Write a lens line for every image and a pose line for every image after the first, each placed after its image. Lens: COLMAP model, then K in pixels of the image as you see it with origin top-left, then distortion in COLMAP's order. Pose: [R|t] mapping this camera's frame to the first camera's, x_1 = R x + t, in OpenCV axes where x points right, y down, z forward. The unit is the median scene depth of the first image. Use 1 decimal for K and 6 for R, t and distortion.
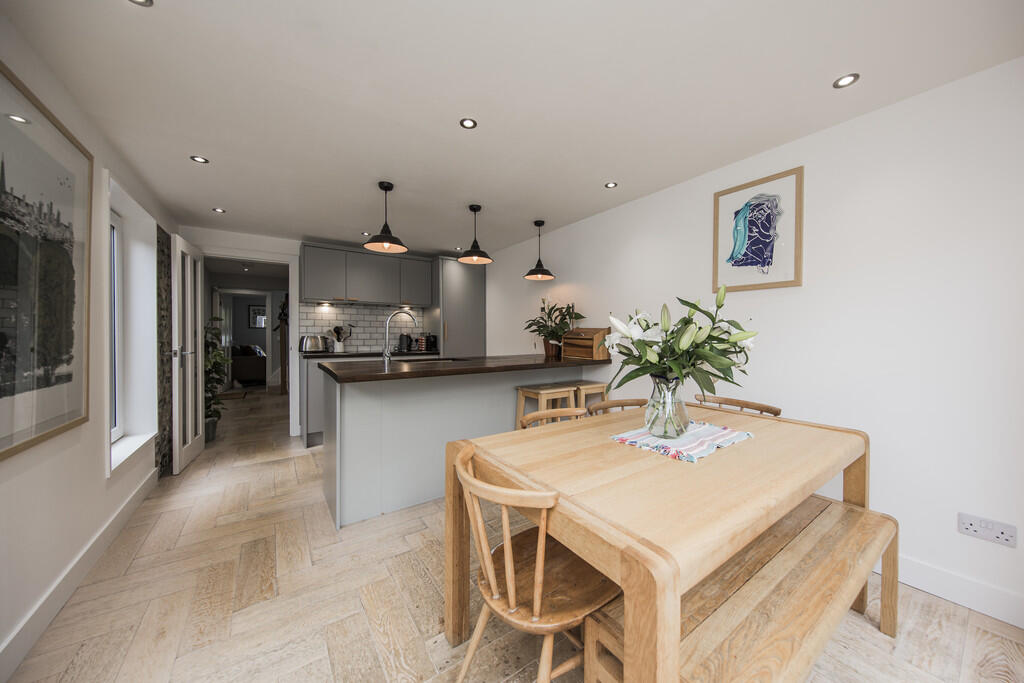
lens RADIAL K [[351.2, 0, 517.7], [0, 351.2, 337.9], [0, 0, 1]] dist [0.001388, 0.000068]
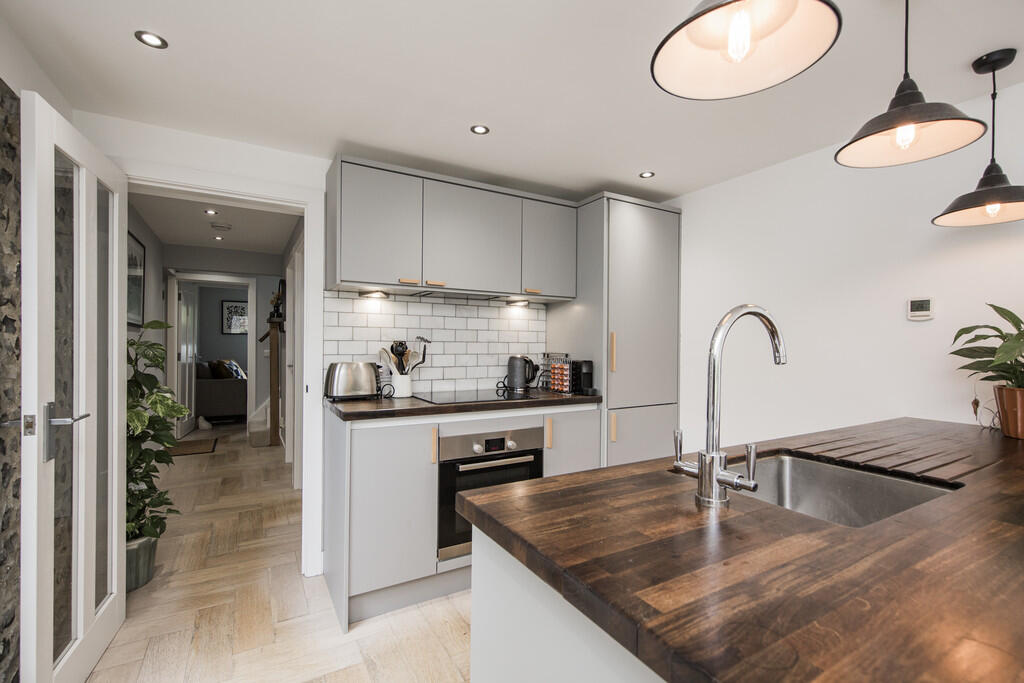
lens RADIAL K [[455.8, 0, 508.0], [0, 455.8, 345.4], [0, 0, 1]] dist [0.015009, -0.000221]
pose [[0.995565, 0.010117, -0.093528, -0.293549], [-0.010121, 0.999949, 0.000442, -0.027570], [0.093527, 0.000507, 0.995617, 0.380621]]
